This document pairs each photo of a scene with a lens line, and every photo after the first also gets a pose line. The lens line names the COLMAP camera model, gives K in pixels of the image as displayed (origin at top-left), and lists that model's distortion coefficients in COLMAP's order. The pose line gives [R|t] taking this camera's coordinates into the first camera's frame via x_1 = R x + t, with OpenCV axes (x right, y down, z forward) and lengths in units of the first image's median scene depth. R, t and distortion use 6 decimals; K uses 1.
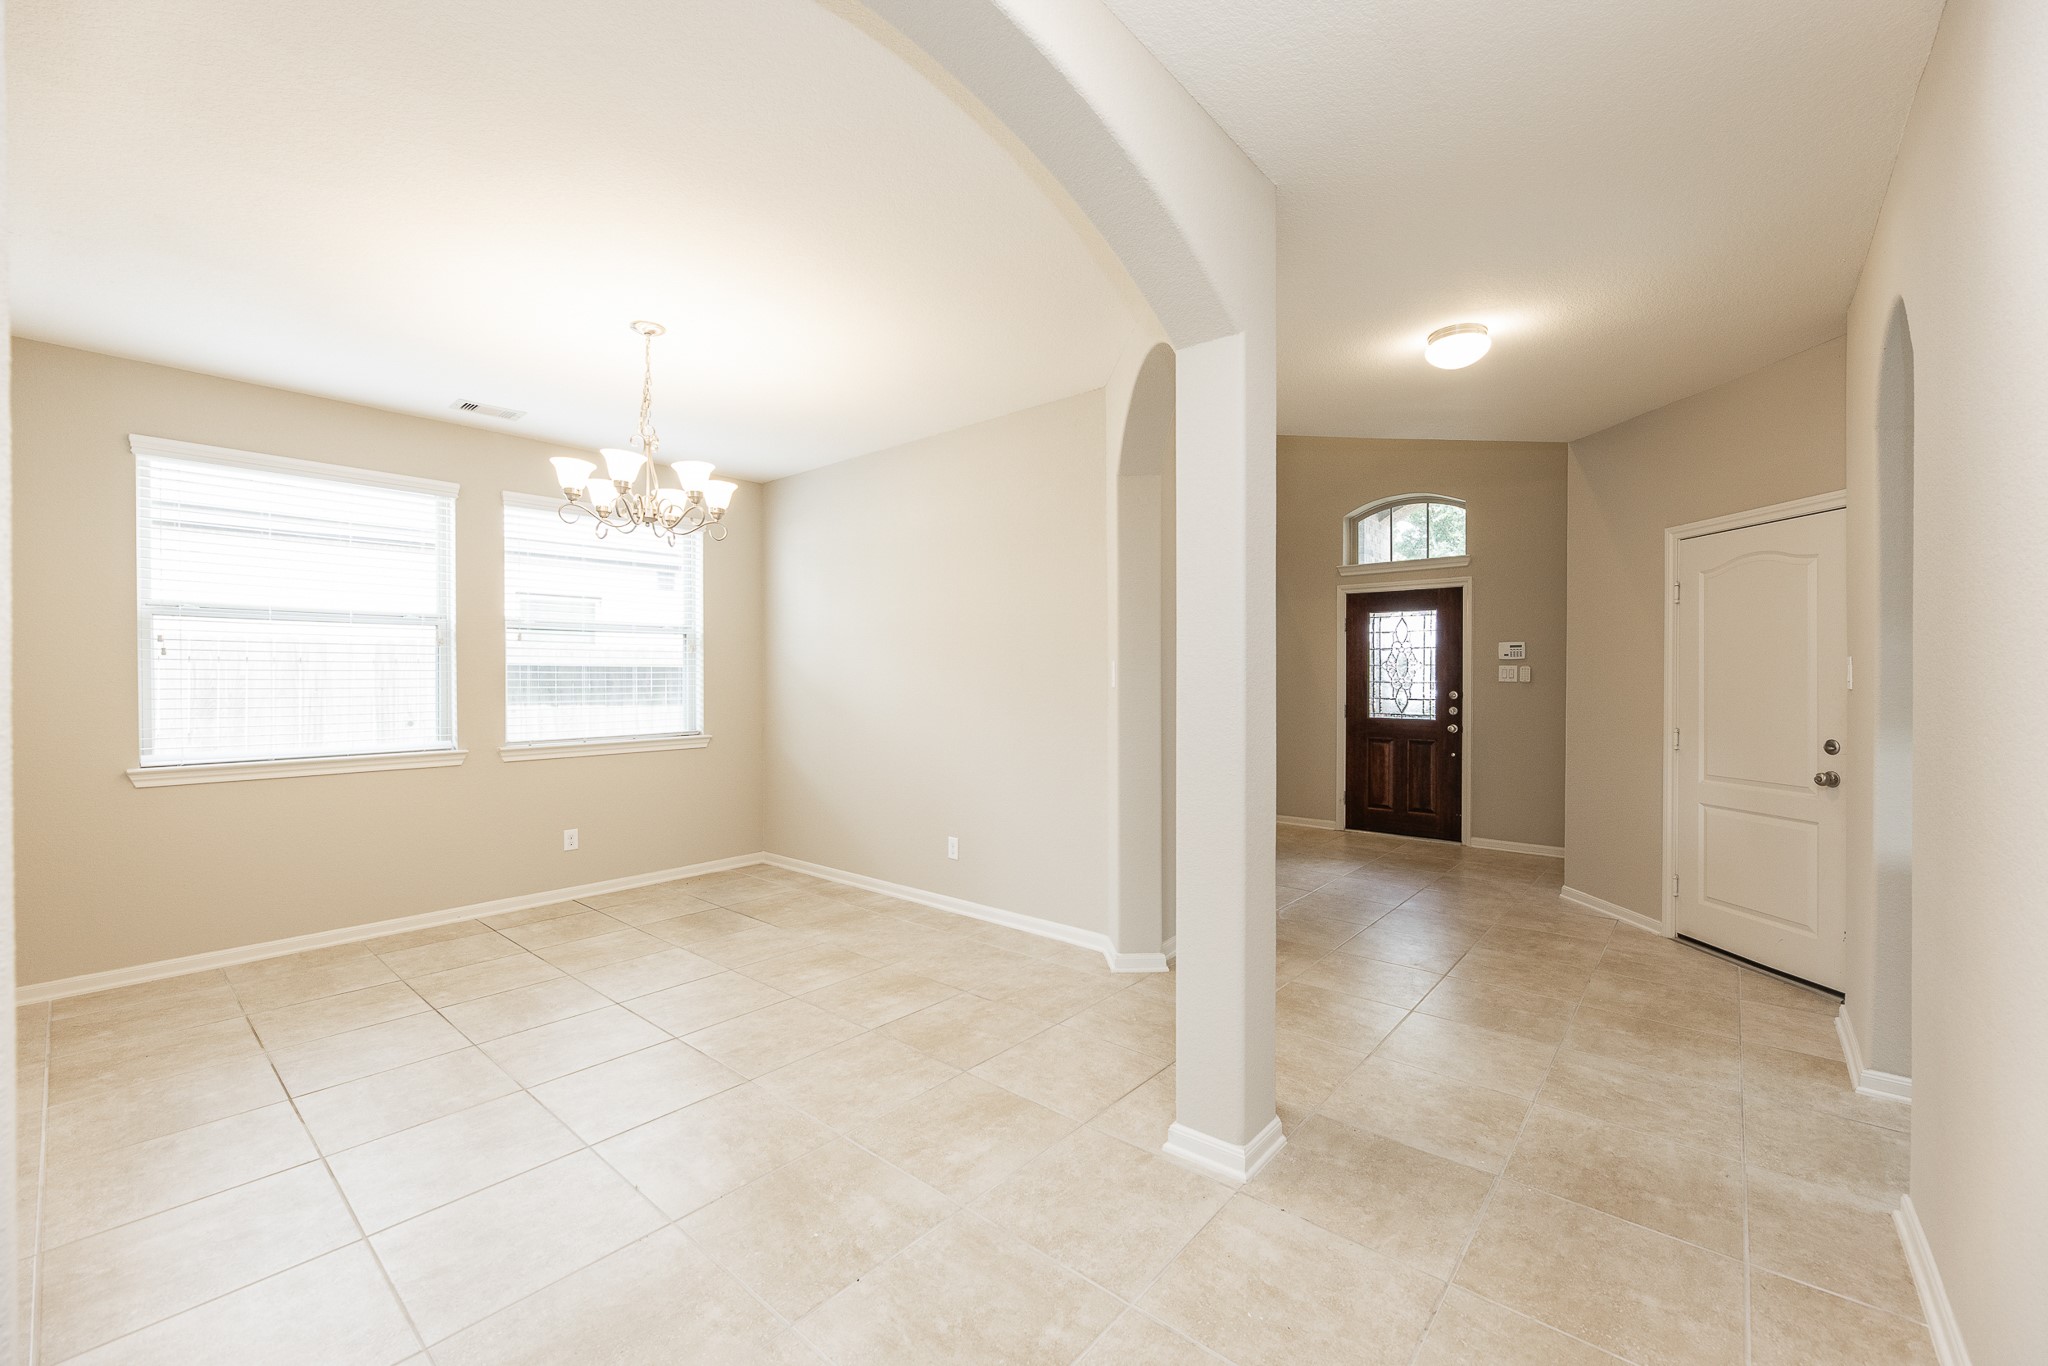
lens RADIAL K [[823.3, 0, 1038.5], [0, 823.3, 681.7], [0, 0, 1]] dist [-0.001337, -0.000173]
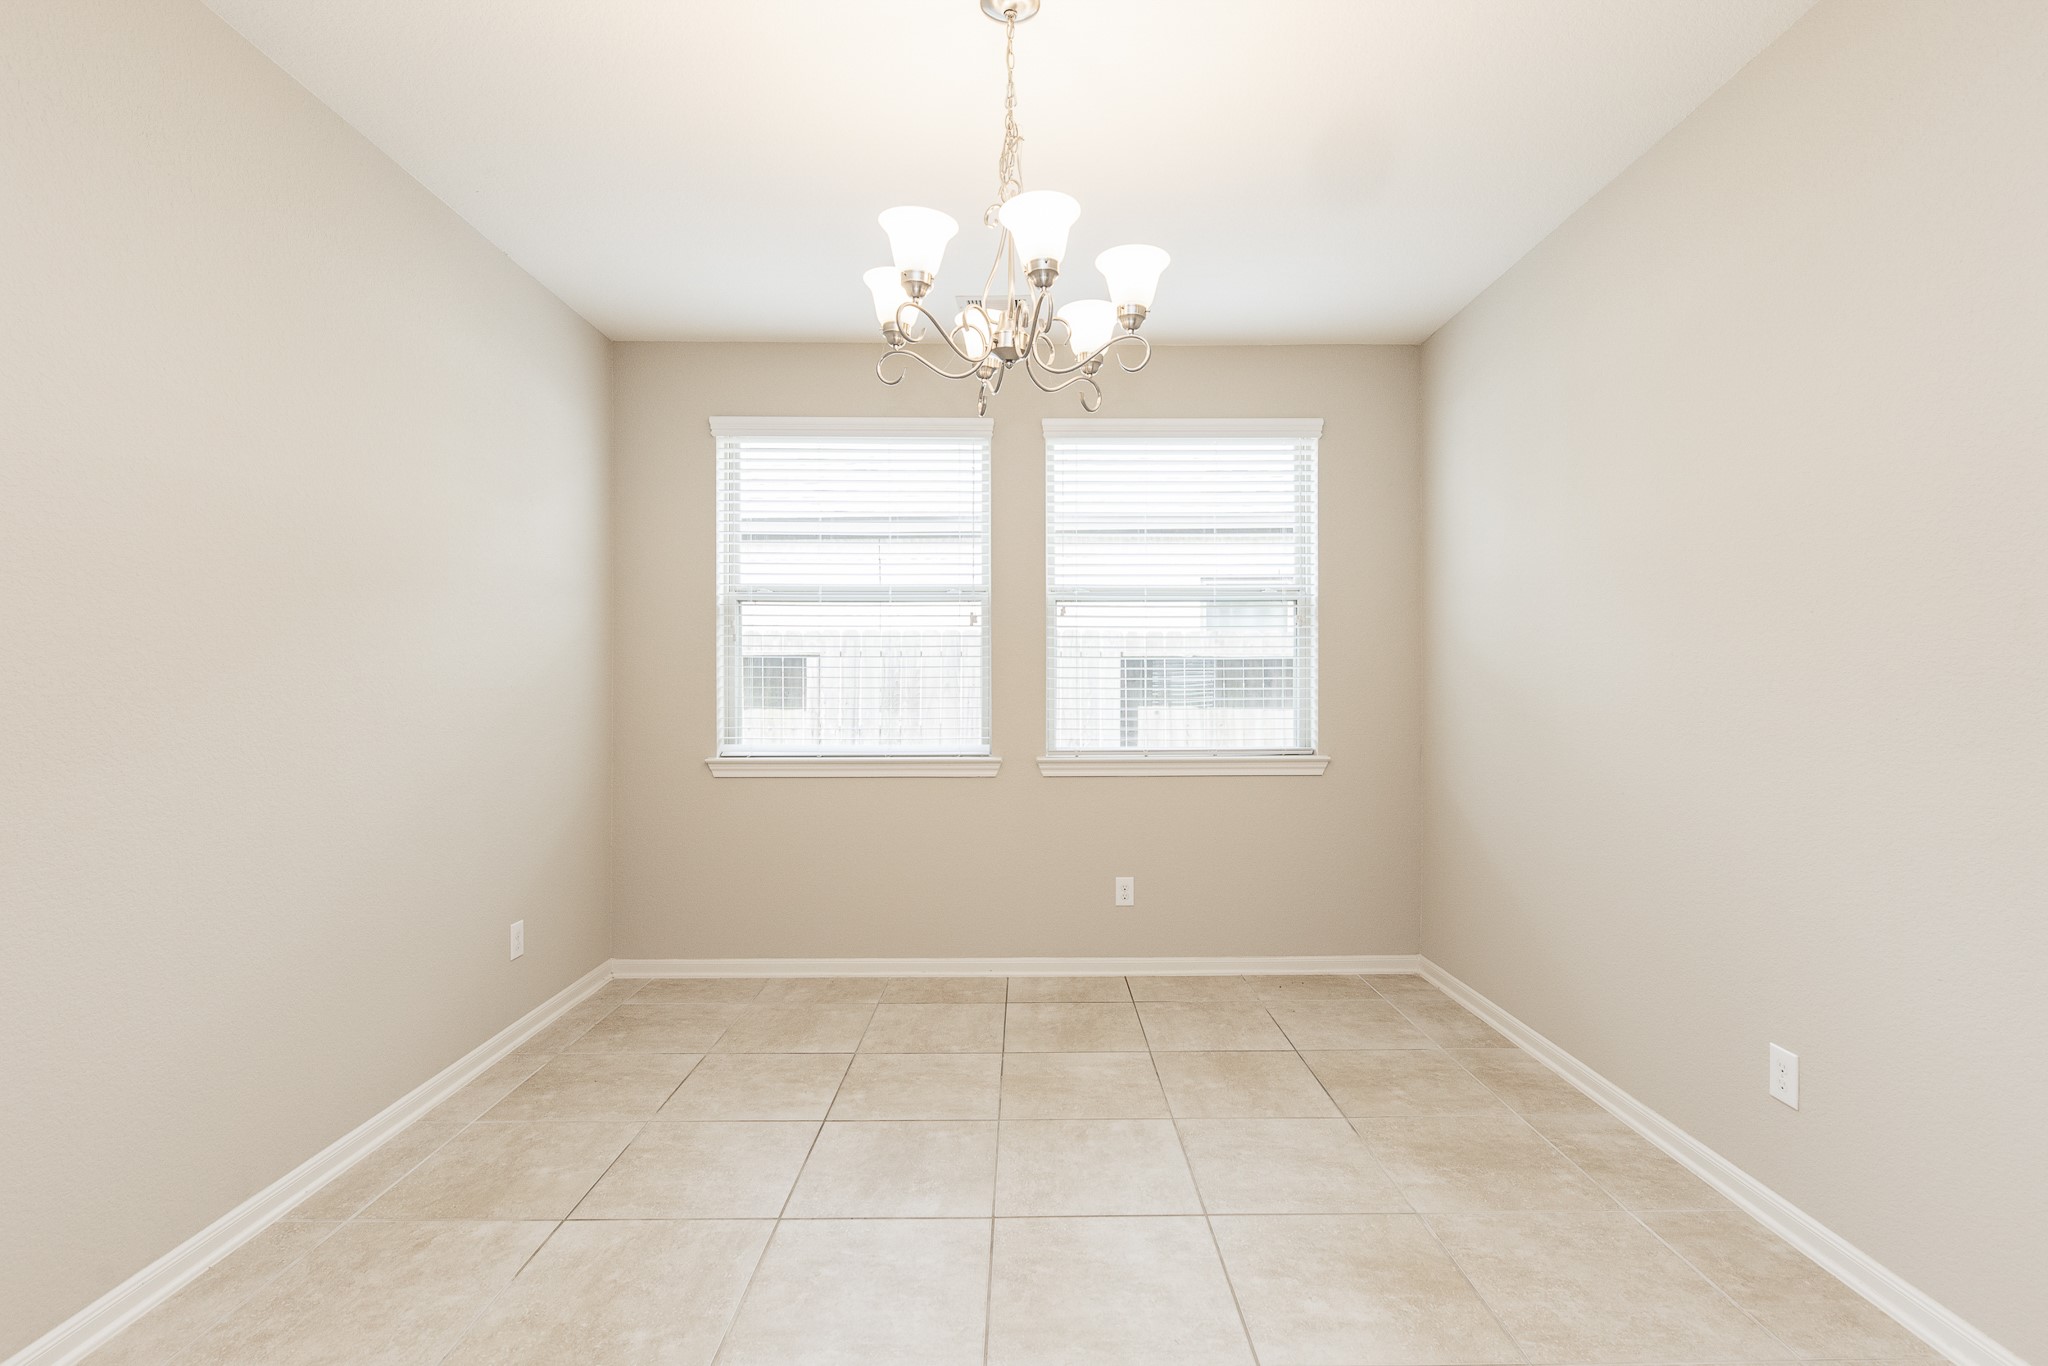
lens RADIAL K [[957.0, 0, 1024.0], [0, 957.0, 683.0], [0, 0, 1]] dist [-0.004933, -0.000514]
pose [[0.655448, -0.000200, -0.755240, 0.003731], [-0.004437, 0.999982, -0.004116, 0.015659], [0.755227, 0.006049, 0.655435, 0.420931]]
